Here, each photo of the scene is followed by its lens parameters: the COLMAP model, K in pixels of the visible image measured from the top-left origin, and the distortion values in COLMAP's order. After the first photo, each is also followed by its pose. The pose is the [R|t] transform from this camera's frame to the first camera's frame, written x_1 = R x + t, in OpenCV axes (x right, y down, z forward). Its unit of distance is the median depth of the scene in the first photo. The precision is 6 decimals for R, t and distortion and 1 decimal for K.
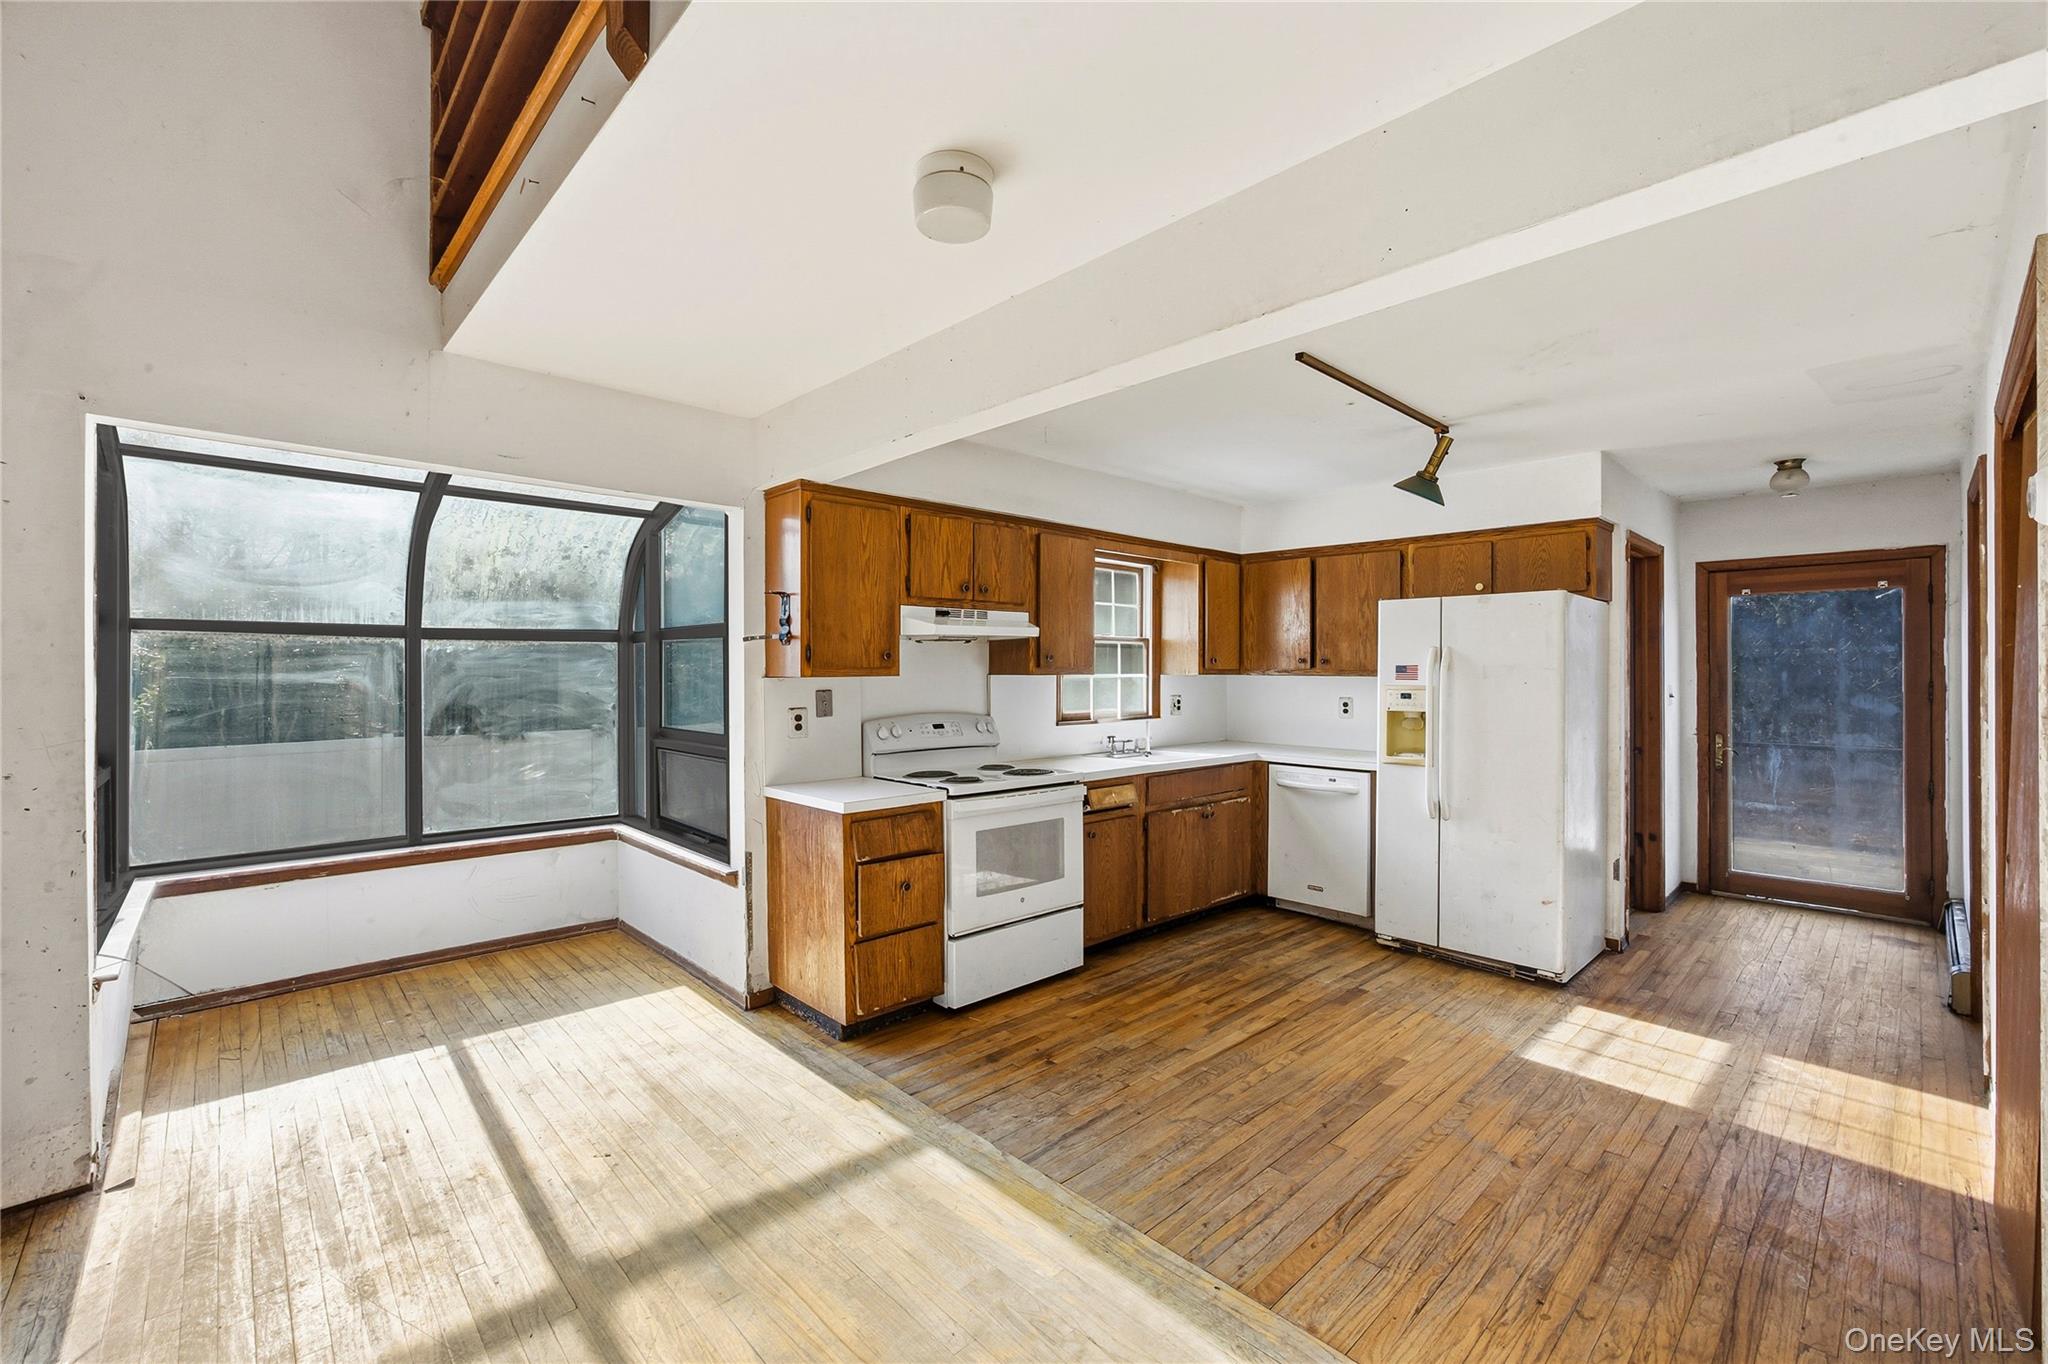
lens RADIAL K [[864.1, 0, 1022.5], [0, 864.1, 668.7], [0, 0, 1]] dist [-0.032329, 0.014158]
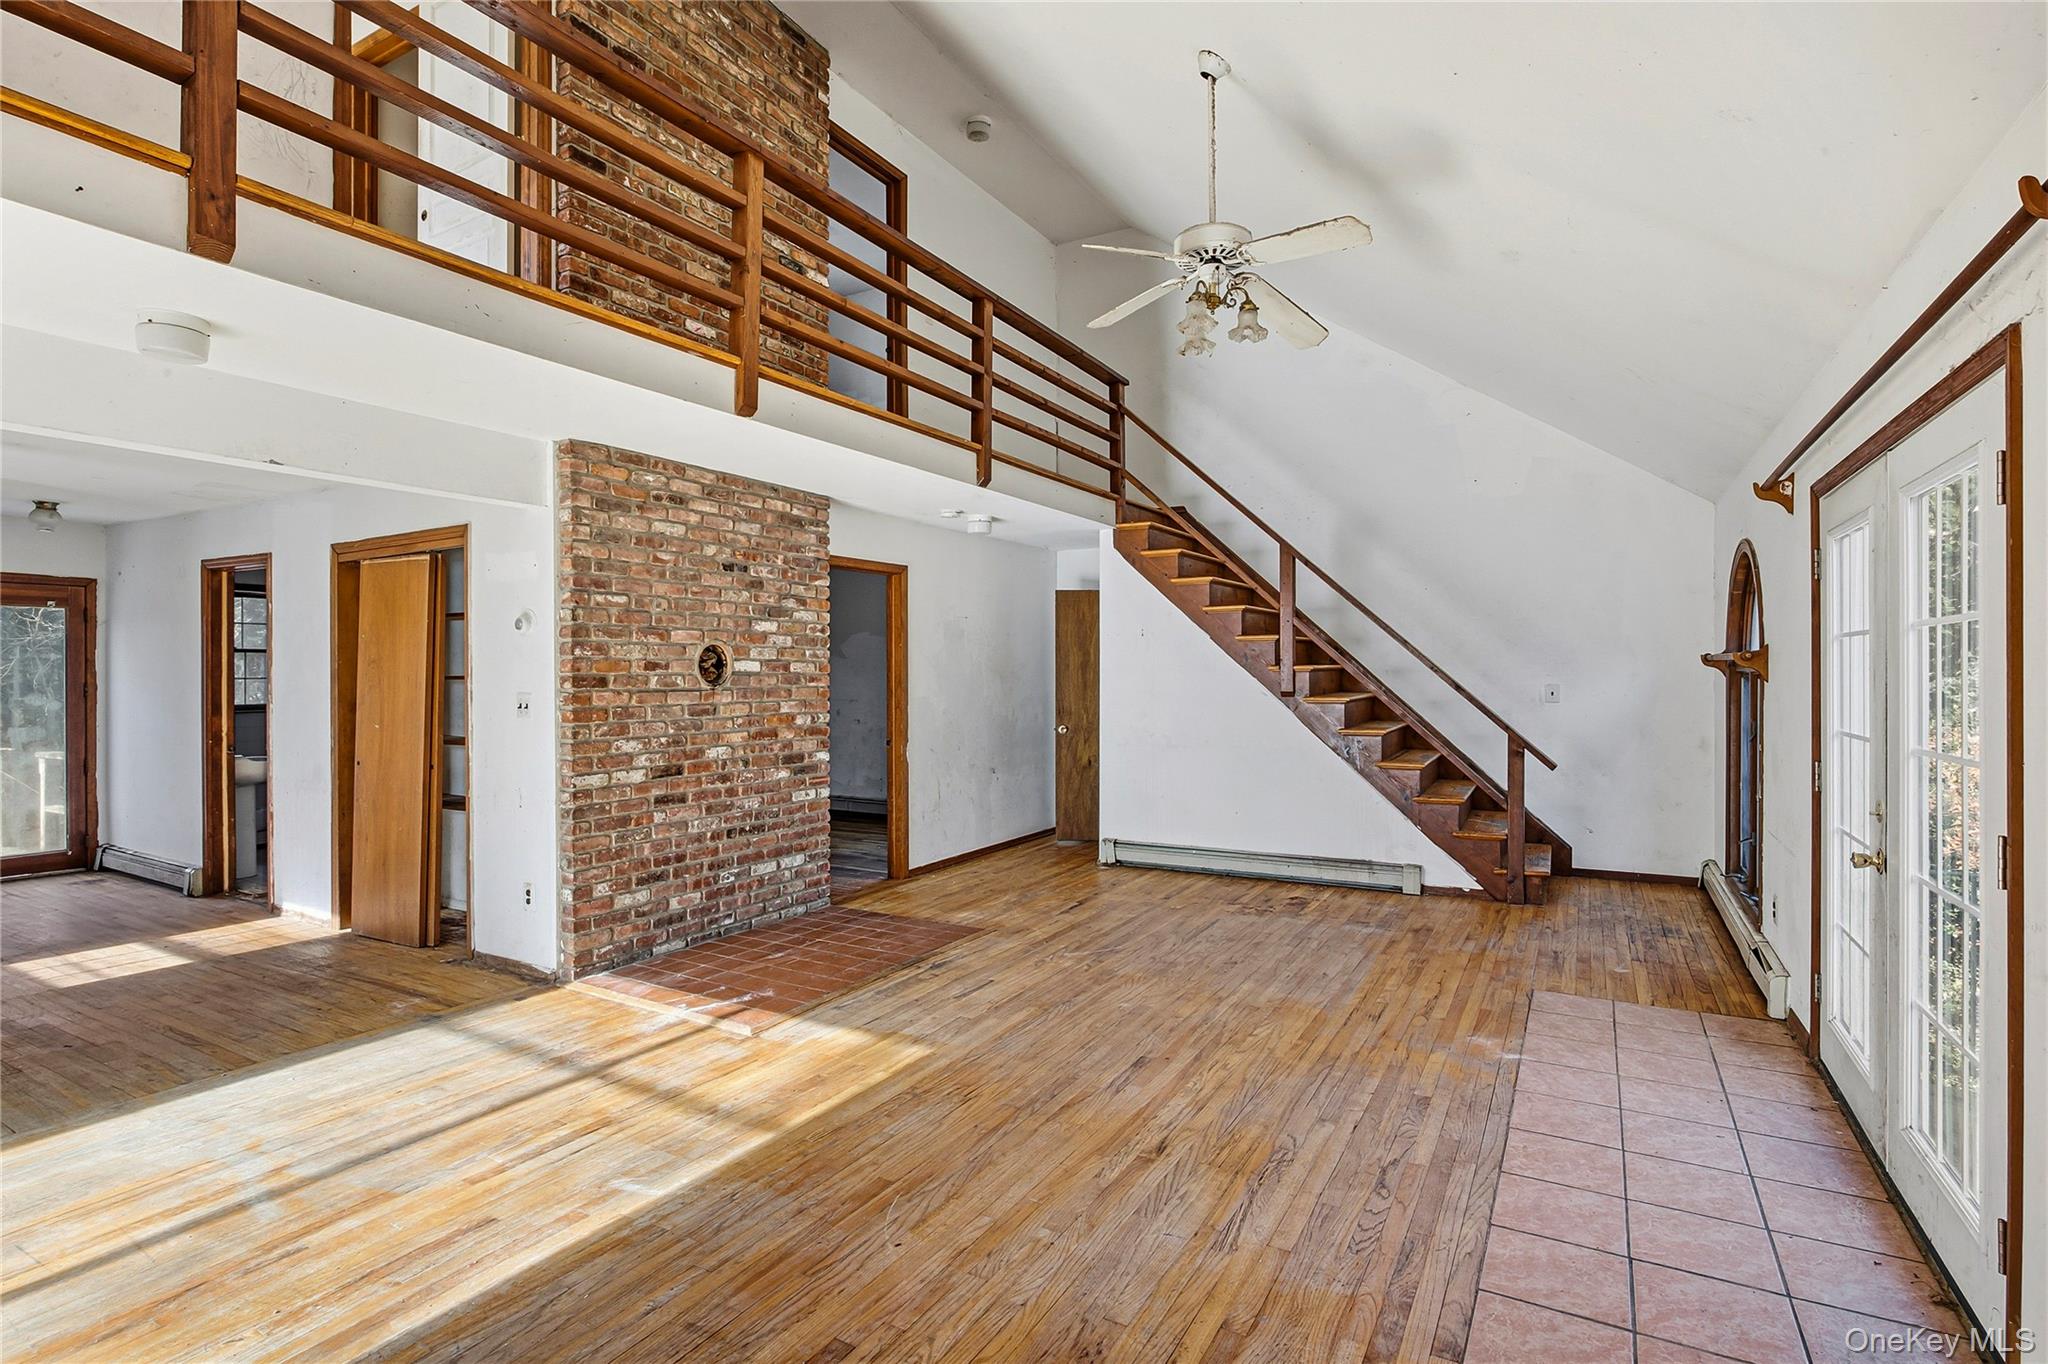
lens RADIAL K [[988.5, 0, 1024.0], [0, 988.5, 682.0], [0, 0, 1]] dist [-0.004728, -0.001019]
pose [[-0.288152, -0.005730, 0.957568, -0.887449], [-0.006137, 0.999973, 0.004137, -0.000892], [-0.957565, -0.004685, -0.288179, 0.060706]]
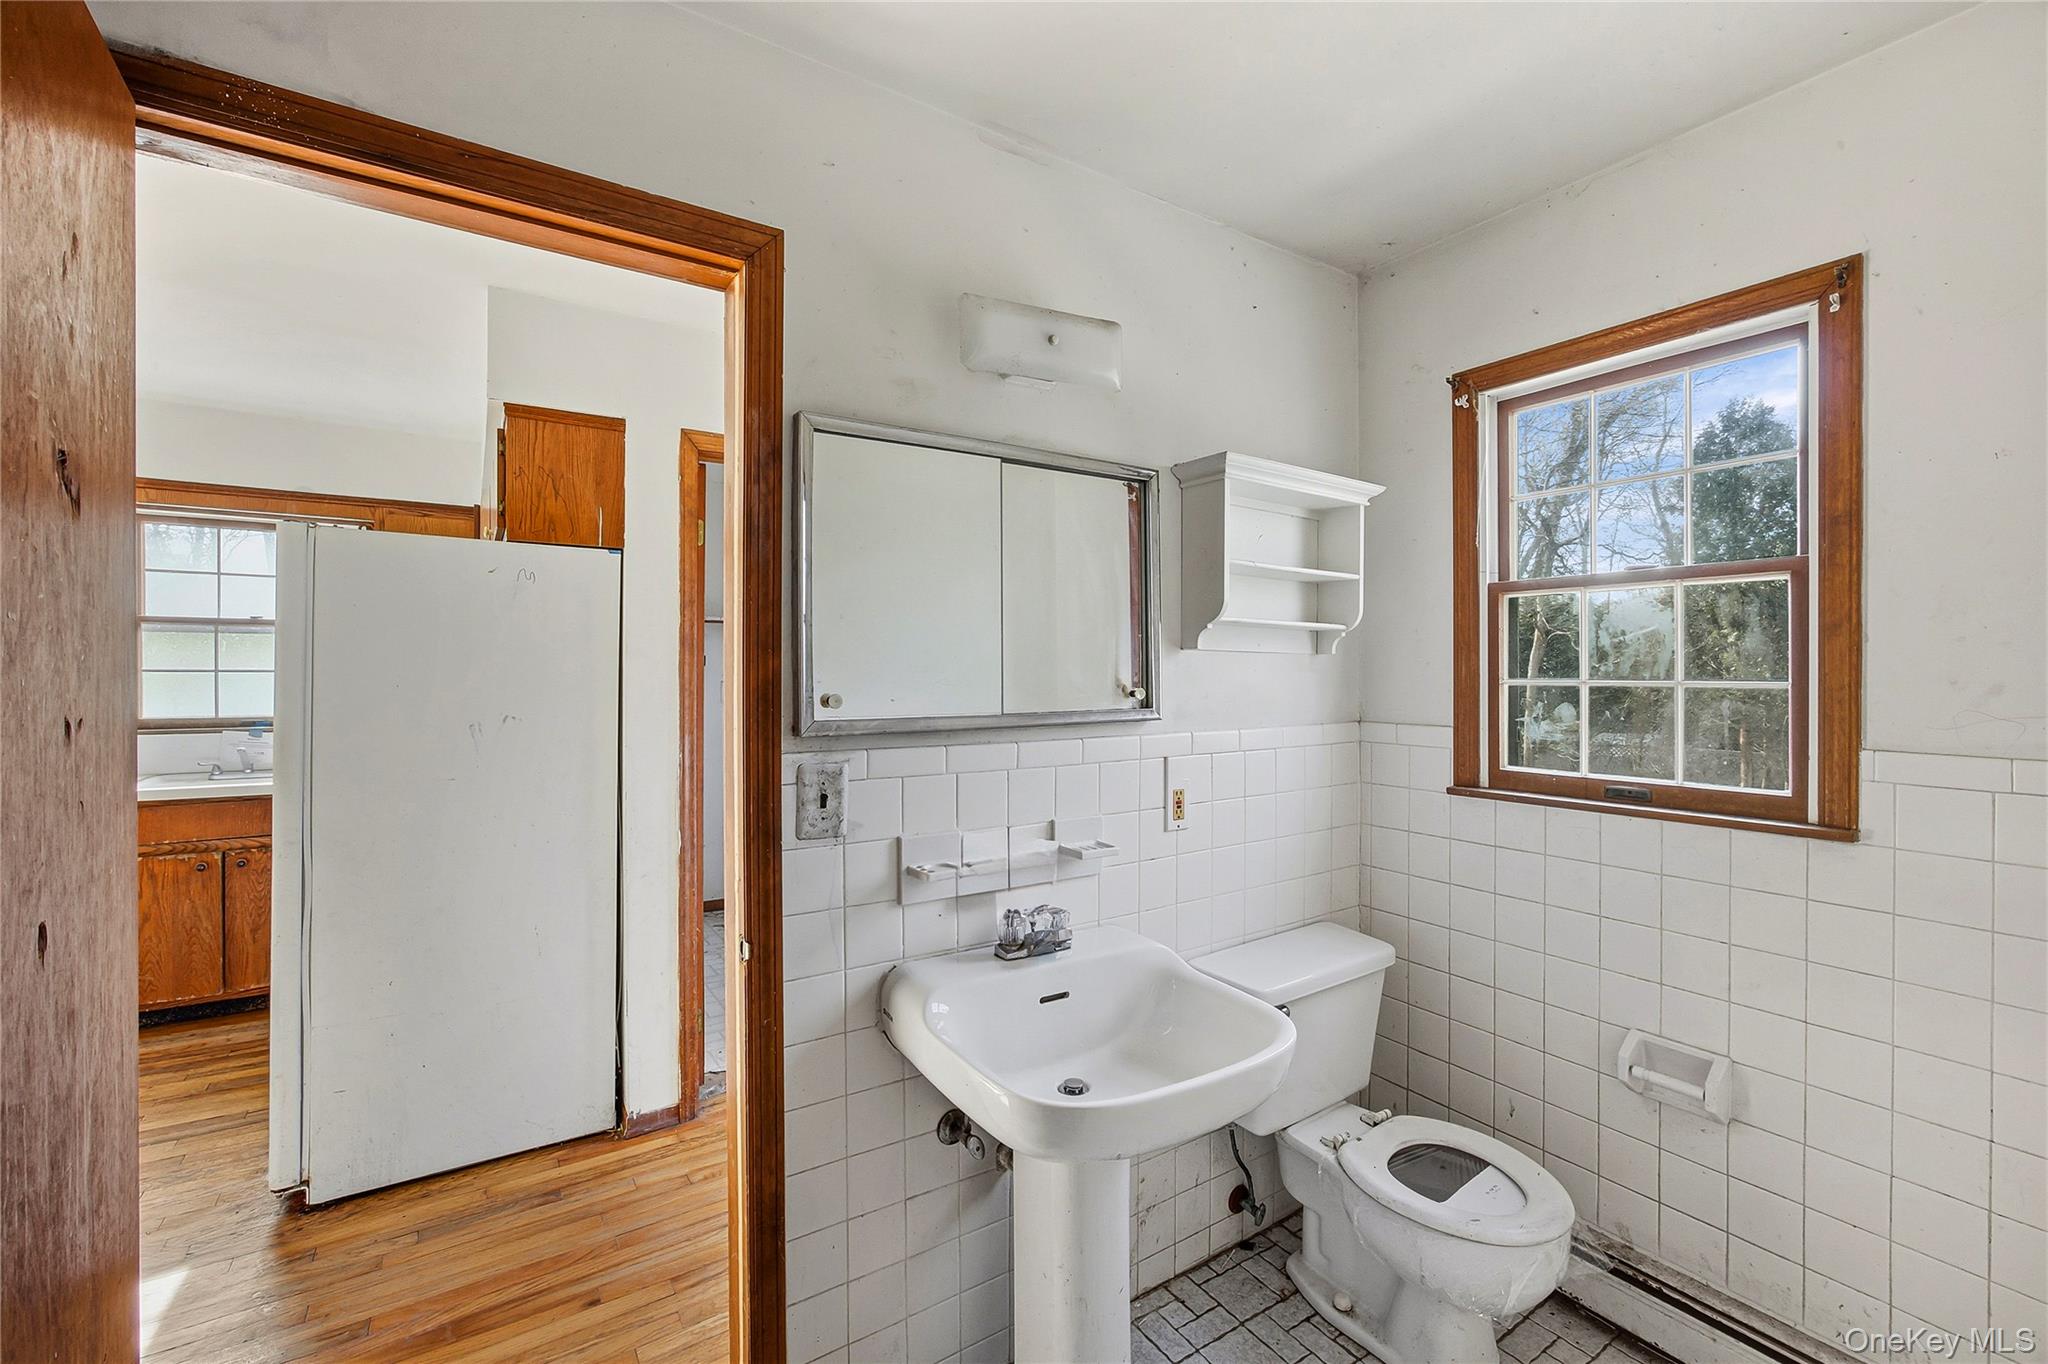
lens RADIAL K [[864.1, 0, 1022.5], [0, 864.1, 668.7], [0, 0, 1]] dist [-0.032329, 0.014158]
pose [[0.982642, -0.000141, -0.185514, 1.124446], [0.000659, 0.999996, 0.002732, 0.006361], [0.185512, -0.002806, 0.982638, 0.489642]]
